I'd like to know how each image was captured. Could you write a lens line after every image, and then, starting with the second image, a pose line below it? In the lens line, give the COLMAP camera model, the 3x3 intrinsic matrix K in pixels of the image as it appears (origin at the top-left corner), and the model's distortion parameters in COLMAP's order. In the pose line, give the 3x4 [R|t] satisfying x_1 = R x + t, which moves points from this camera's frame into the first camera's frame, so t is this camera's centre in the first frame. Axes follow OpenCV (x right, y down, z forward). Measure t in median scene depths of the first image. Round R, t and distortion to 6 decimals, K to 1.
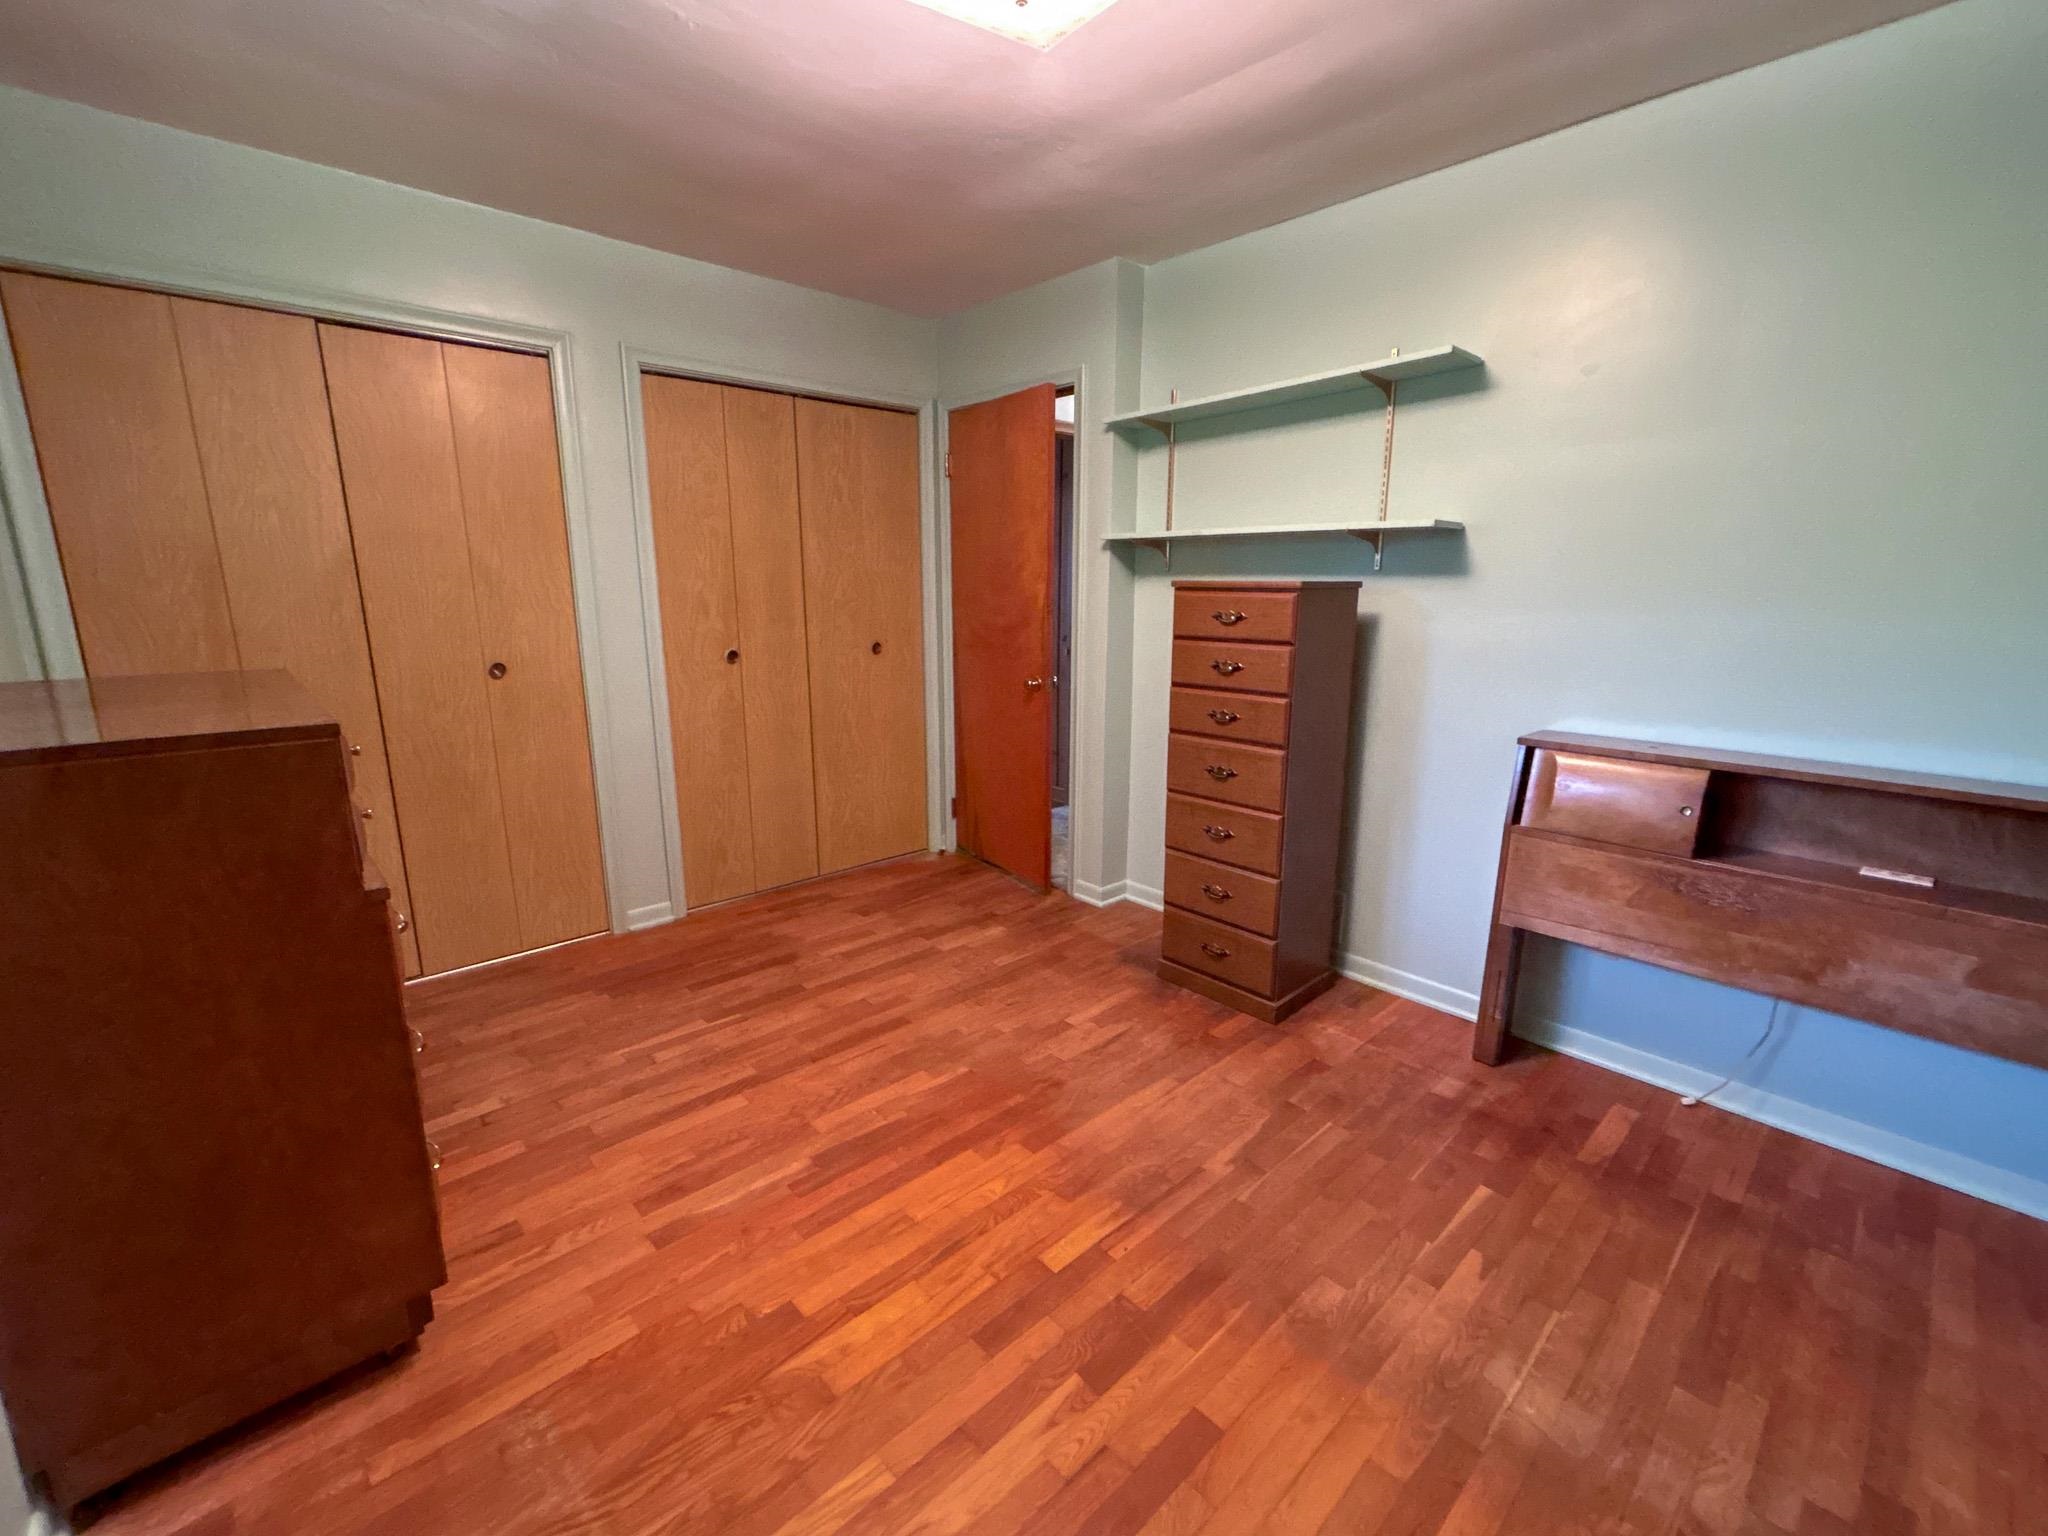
lens RADIAL K [[838.0, 0, 1017.8], [0, 838.0, 764.3], [0, 0, 1]] dist [-0.000697, 0.000019]
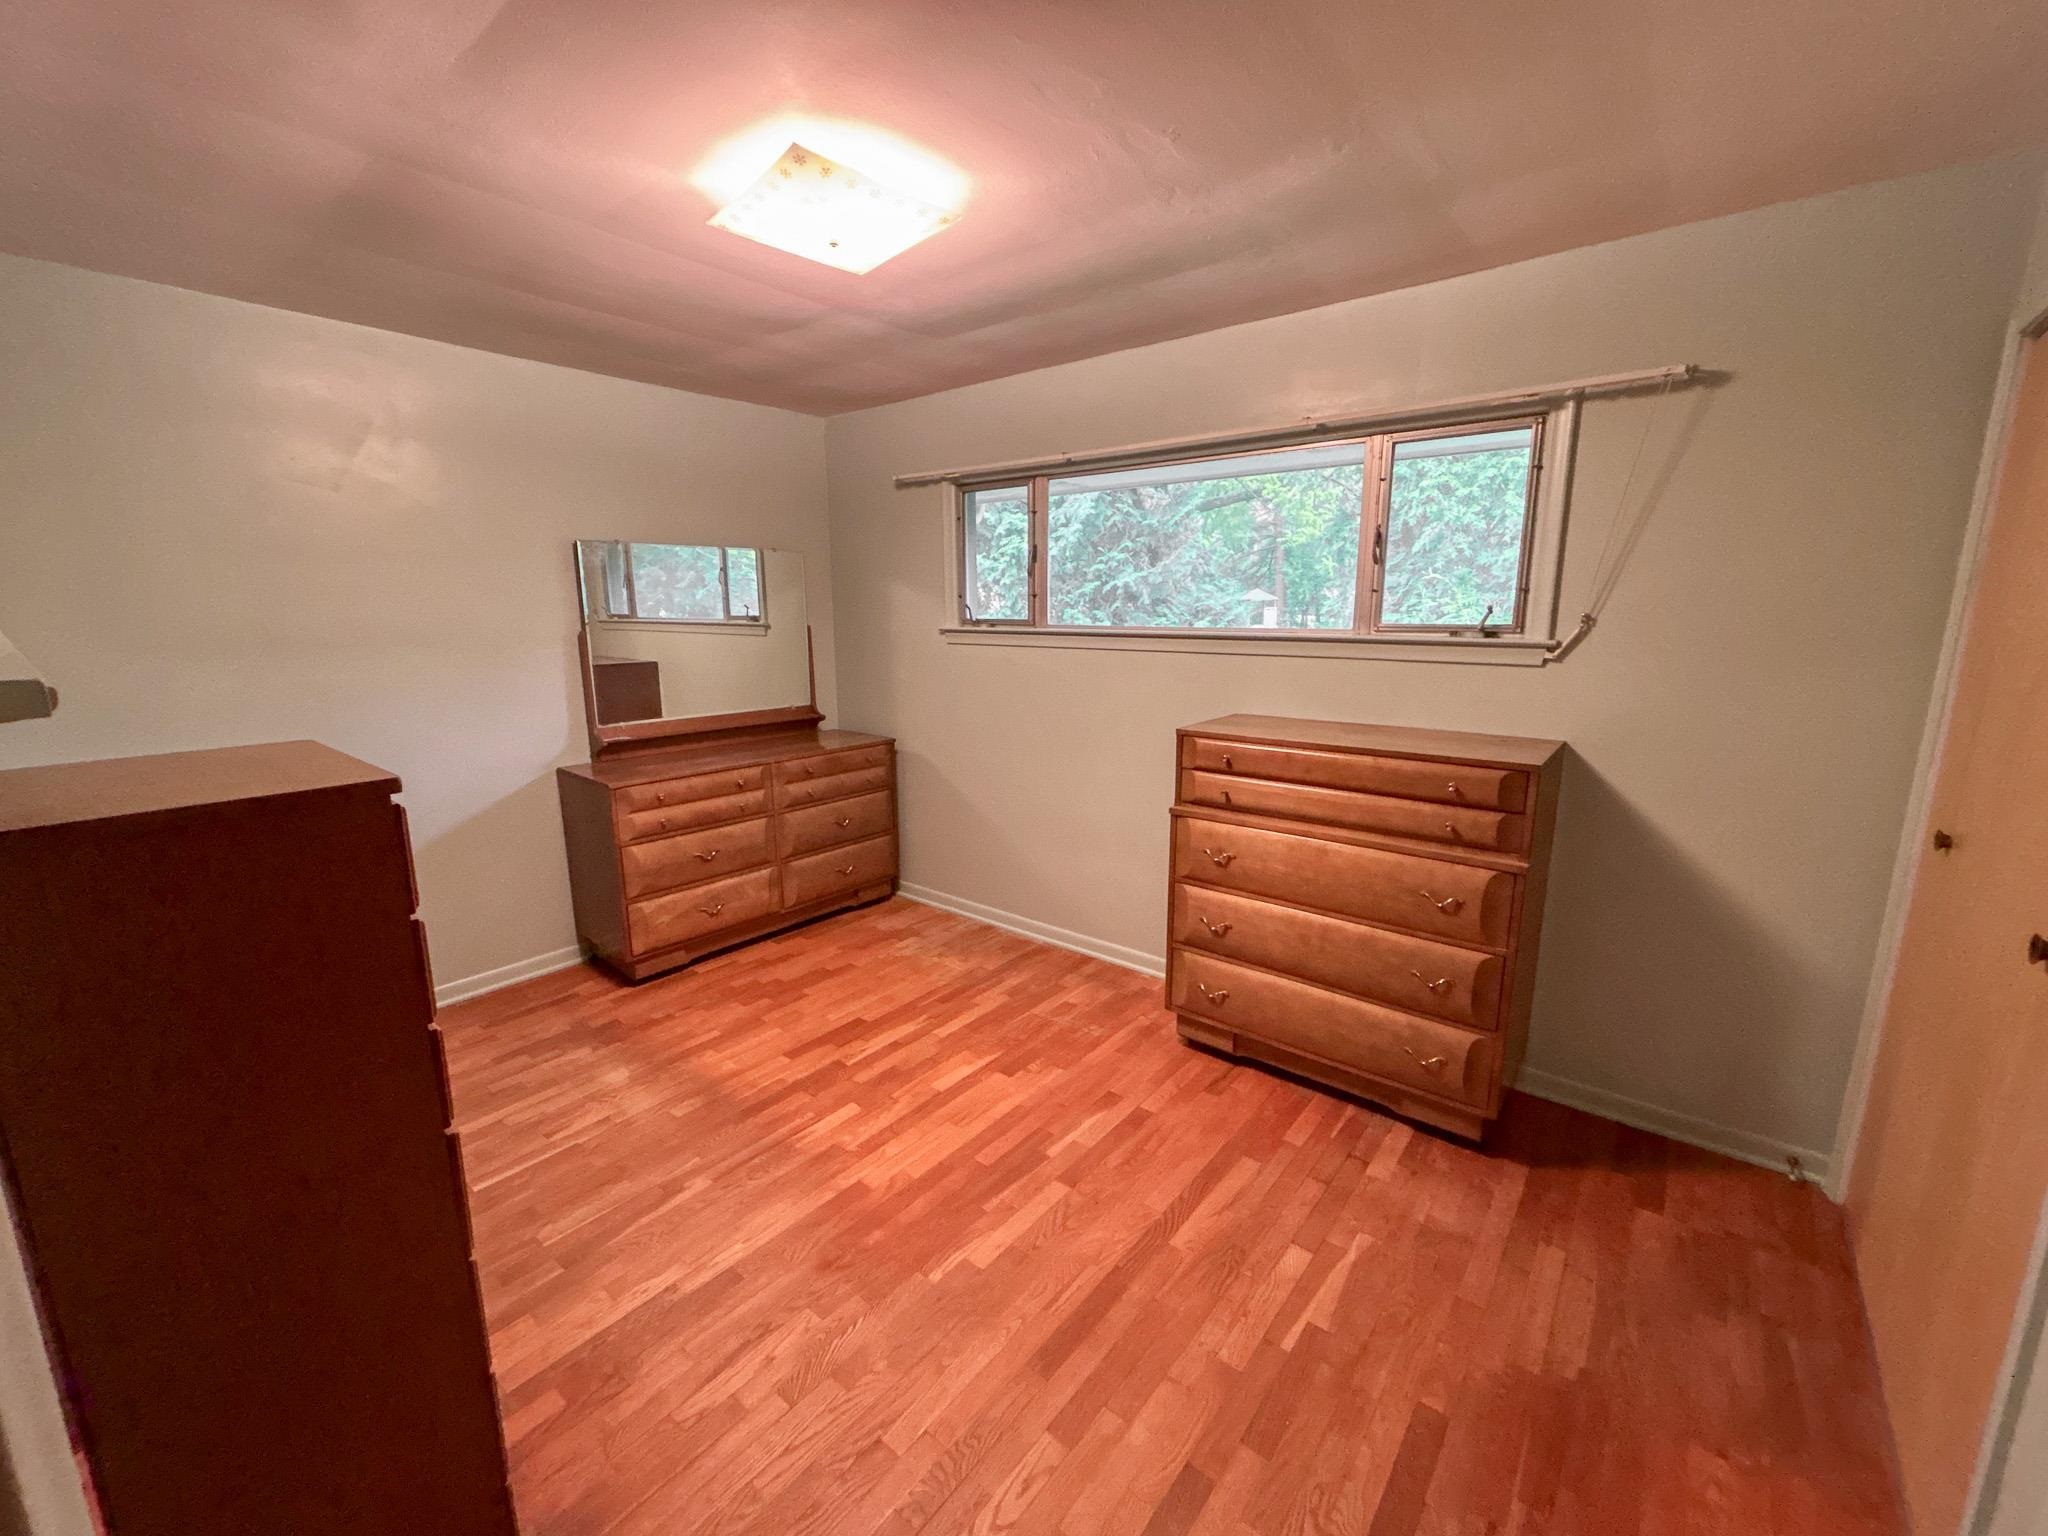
lens RADIAL K [[838.0, 0, 1023.7], [0, 838.0, 760.9], [0, 0, 1]] dist [-0.000697, 0.000019]
pose [[-0.989761, 0.031157, -0.139293, -0.065957], [-0.027562, 0.915799, 0.400689, -0.553531], [0.140049, 0.400426, -0.905564, 1.953702]]
